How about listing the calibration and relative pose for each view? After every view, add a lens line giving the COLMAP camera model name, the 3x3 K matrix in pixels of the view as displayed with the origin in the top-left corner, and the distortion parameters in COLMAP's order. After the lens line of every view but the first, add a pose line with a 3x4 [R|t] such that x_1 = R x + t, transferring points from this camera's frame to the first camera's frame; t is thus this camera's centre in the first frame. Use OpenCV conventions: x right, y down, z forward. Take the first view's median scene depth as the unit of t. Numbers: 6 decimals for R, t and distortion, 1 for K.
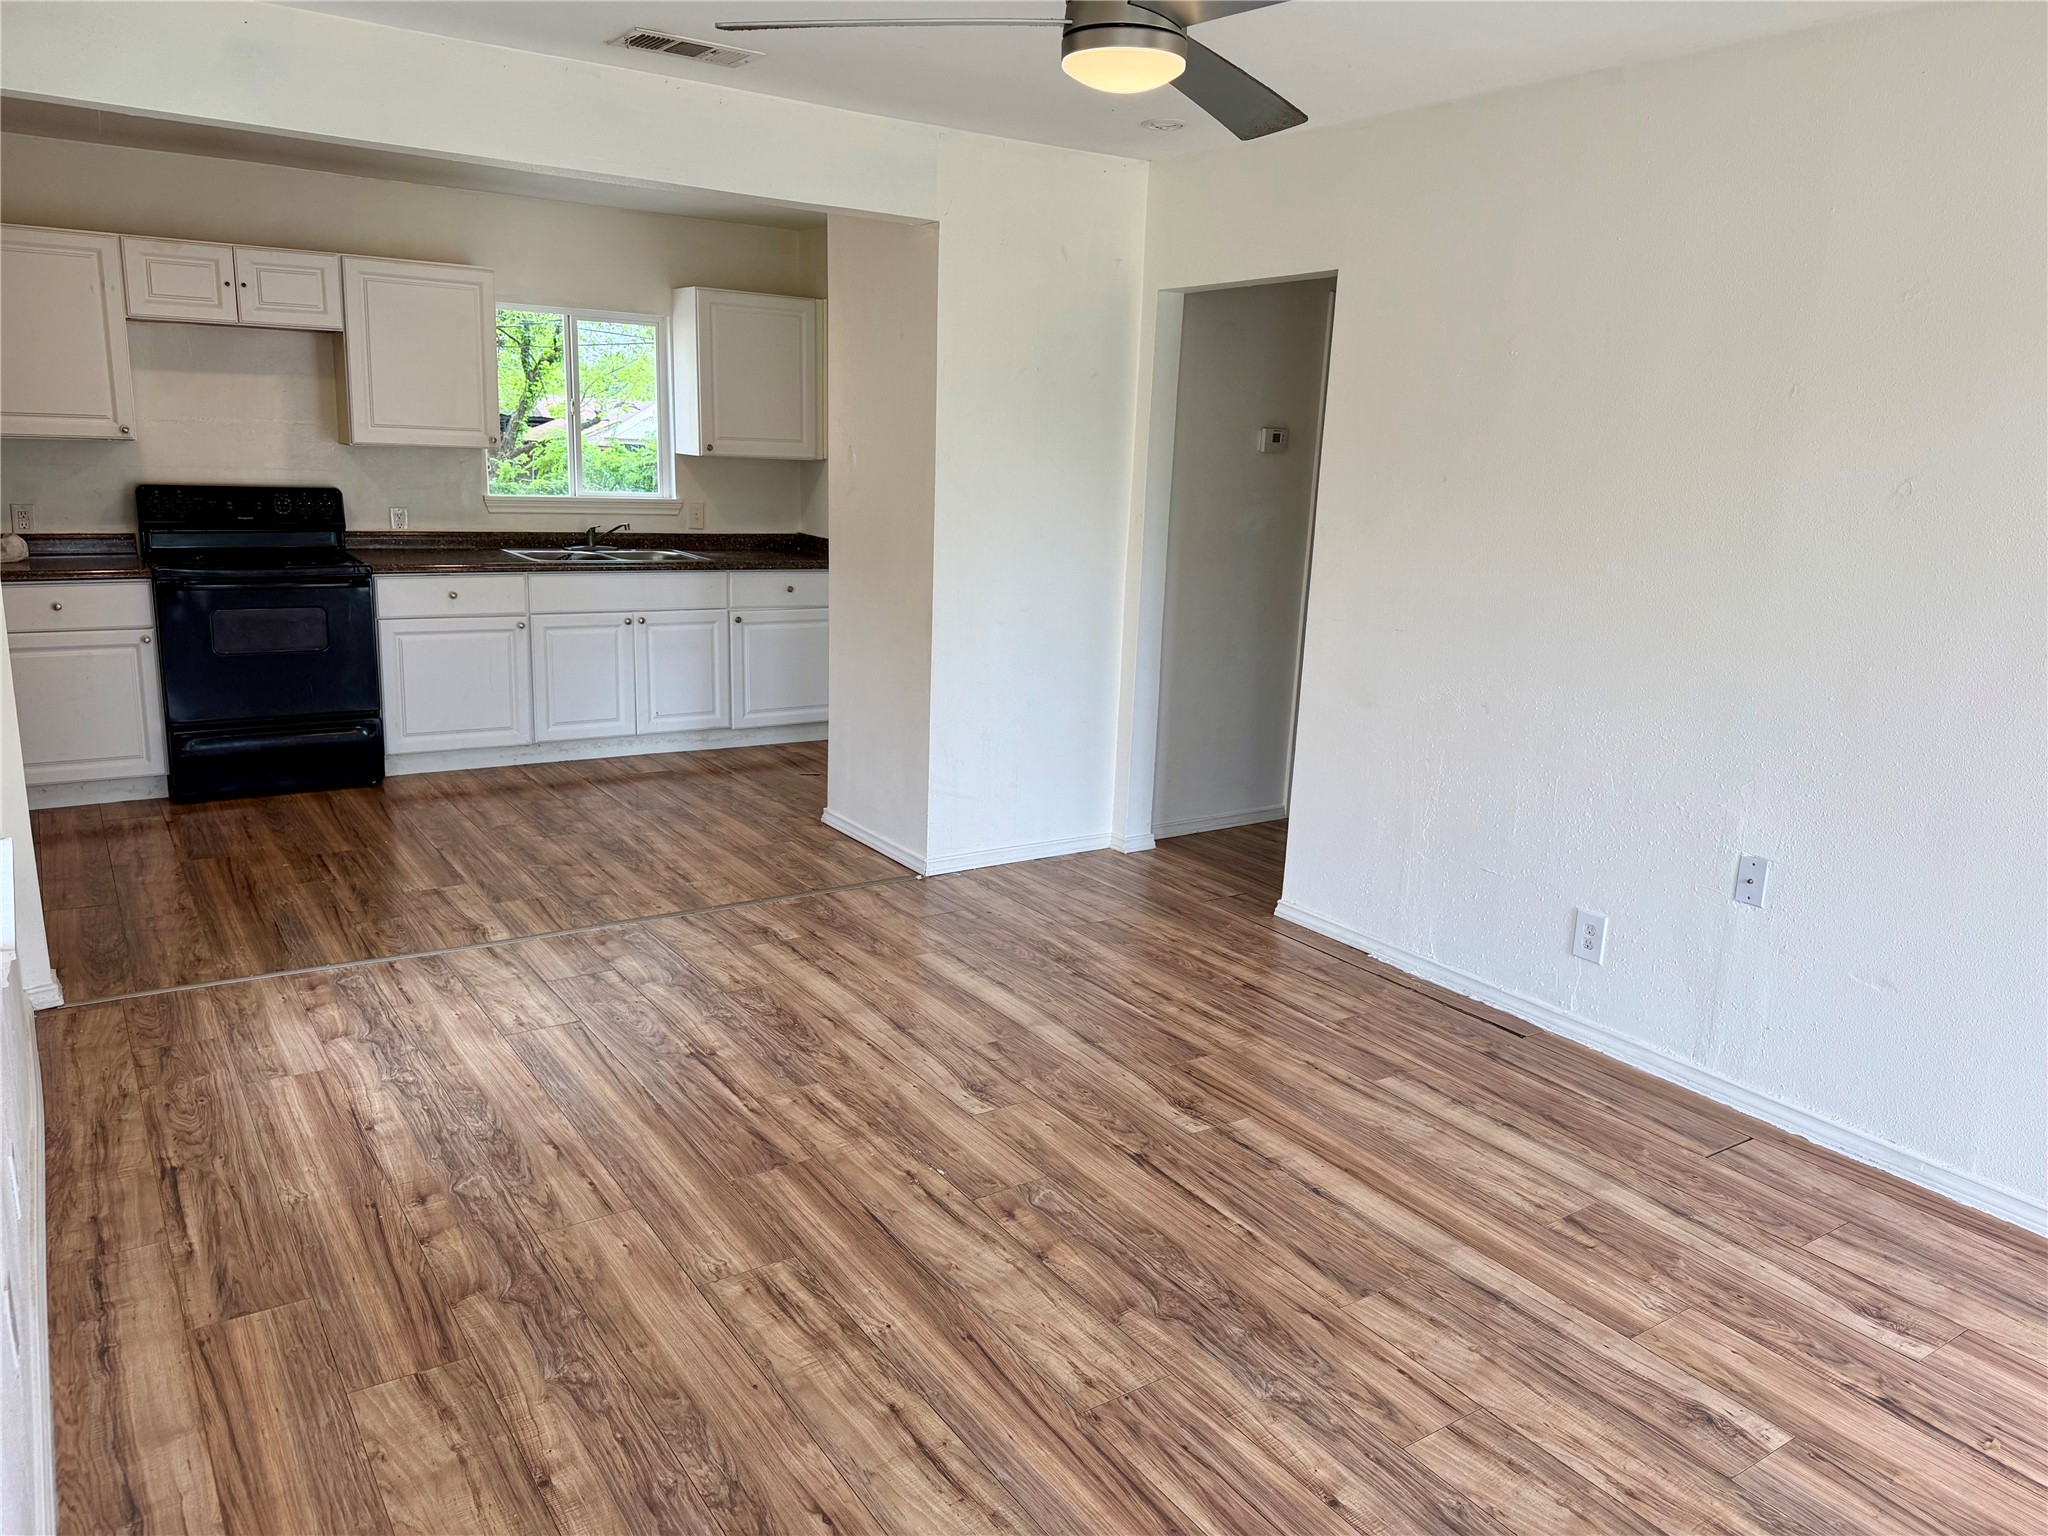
lens RADIAL K [[1425.3, 0, 1024.0], [0, 1425.3, 768.0], [0, 0, 1]] dist [0.152279, -0.228882]
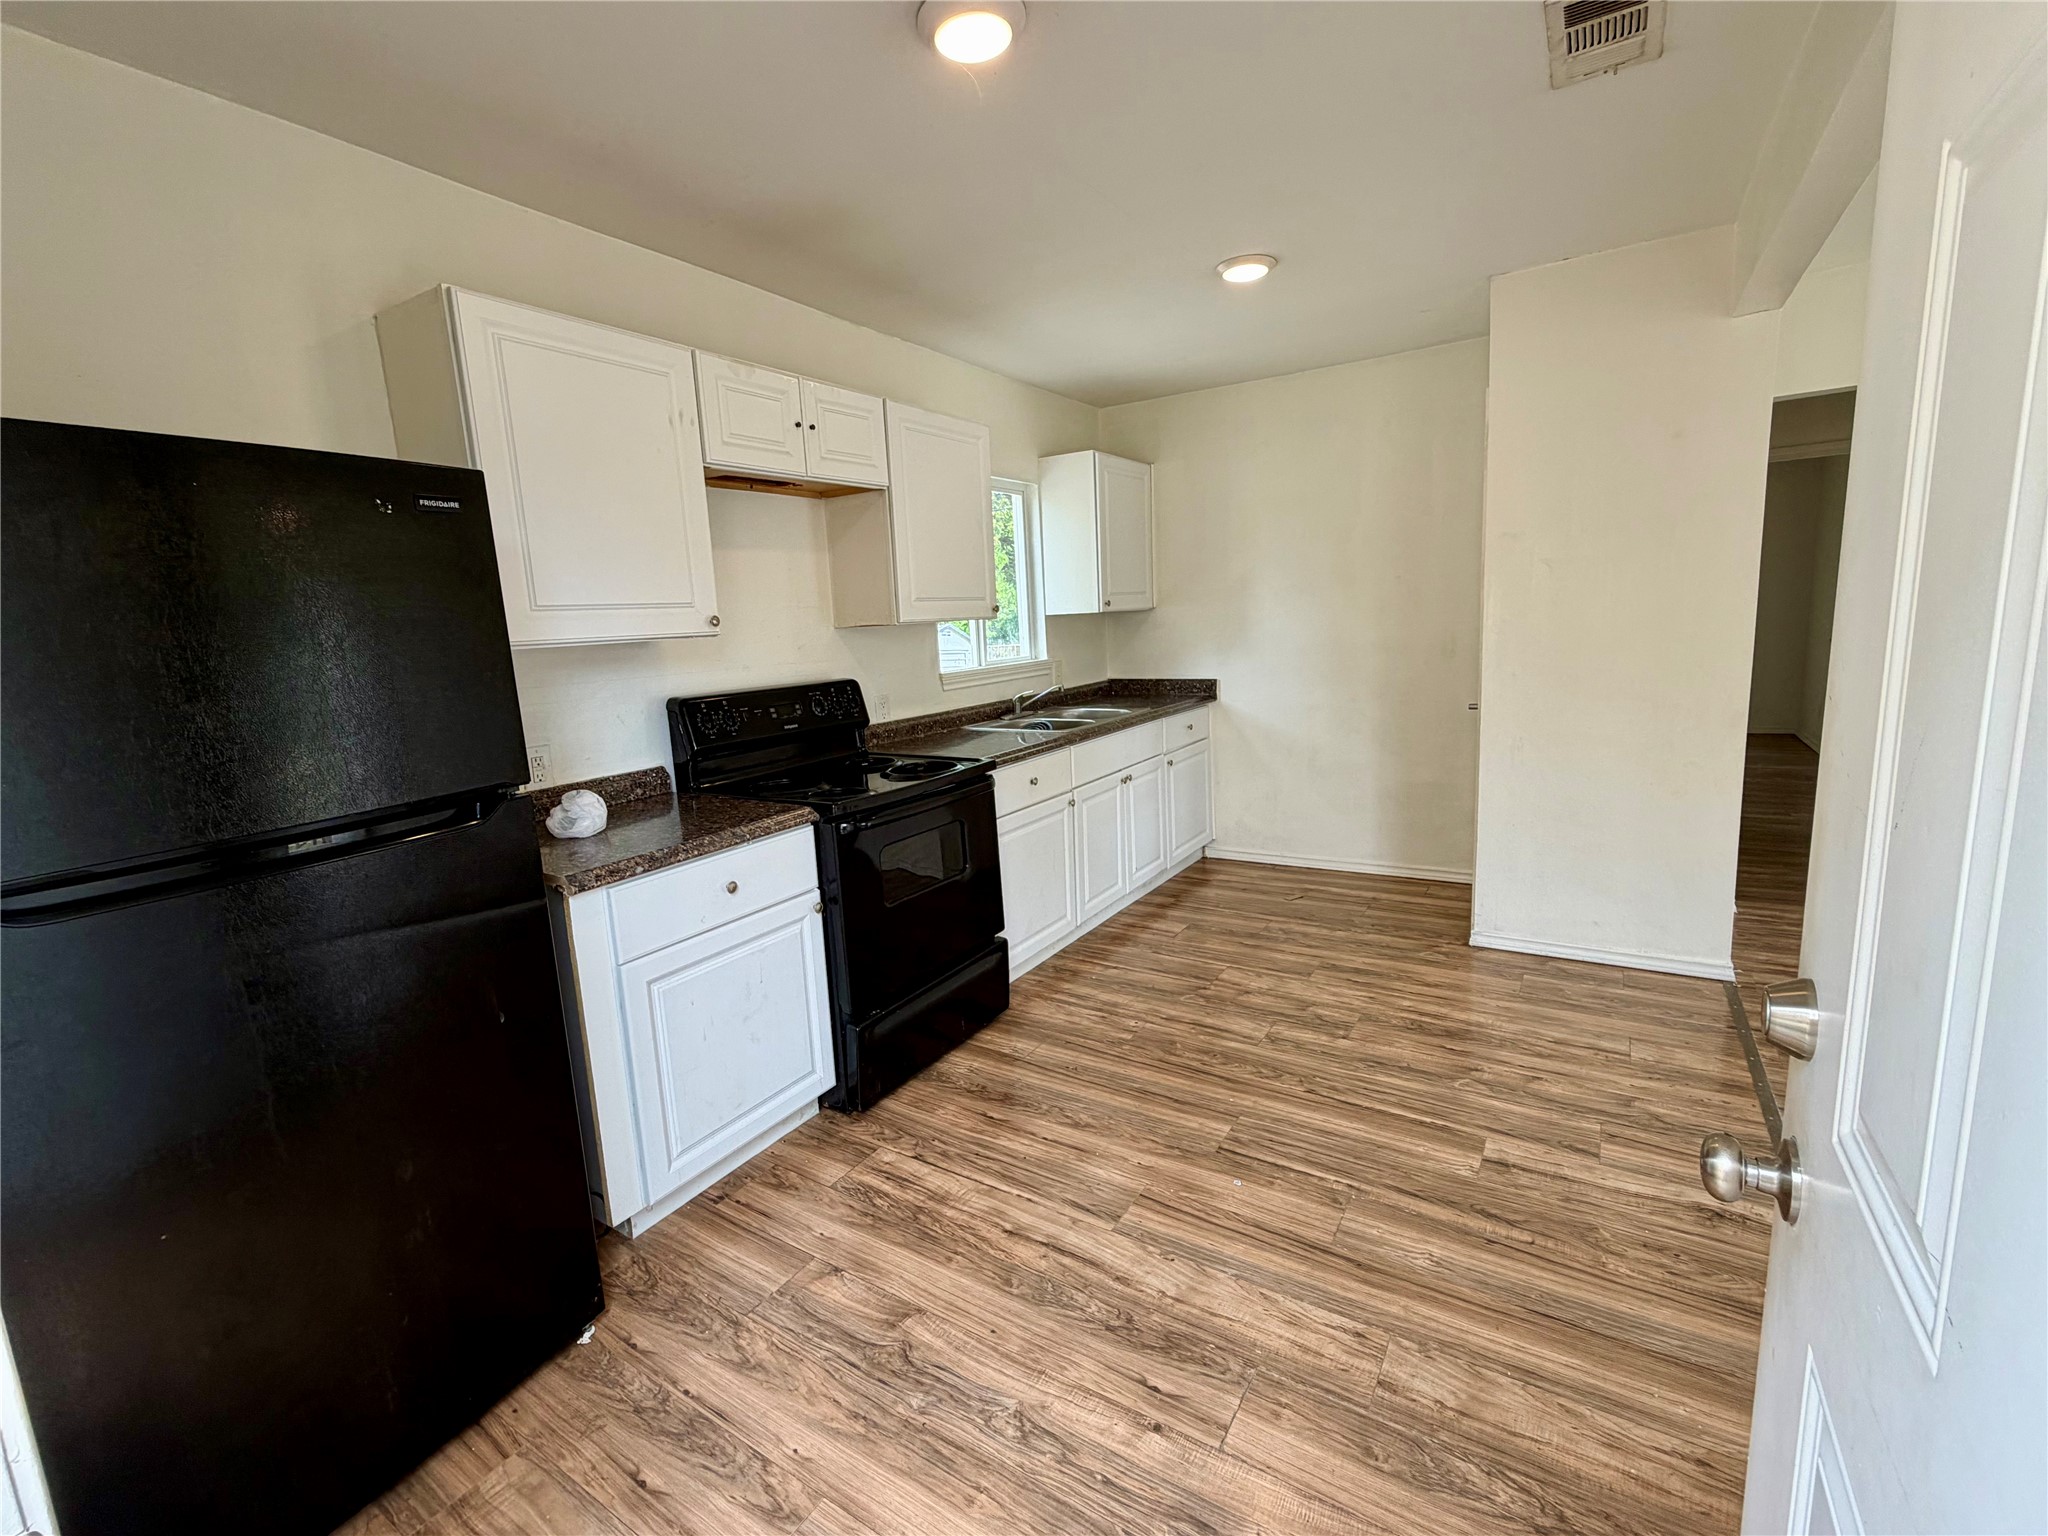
lens RADIAL K [[888.6, 0, 1024.8], [0, 888.6, 762.8], [0, 0, 1]] dist [-0.000538, -0.000452]
pose [[0.915590, -0.150605, 0.372844, -0.664247], [0.175401, 0.983934, -0.033284, -0.125509], [-0.361842, 0.095871, 0.927297, 0.562046]]
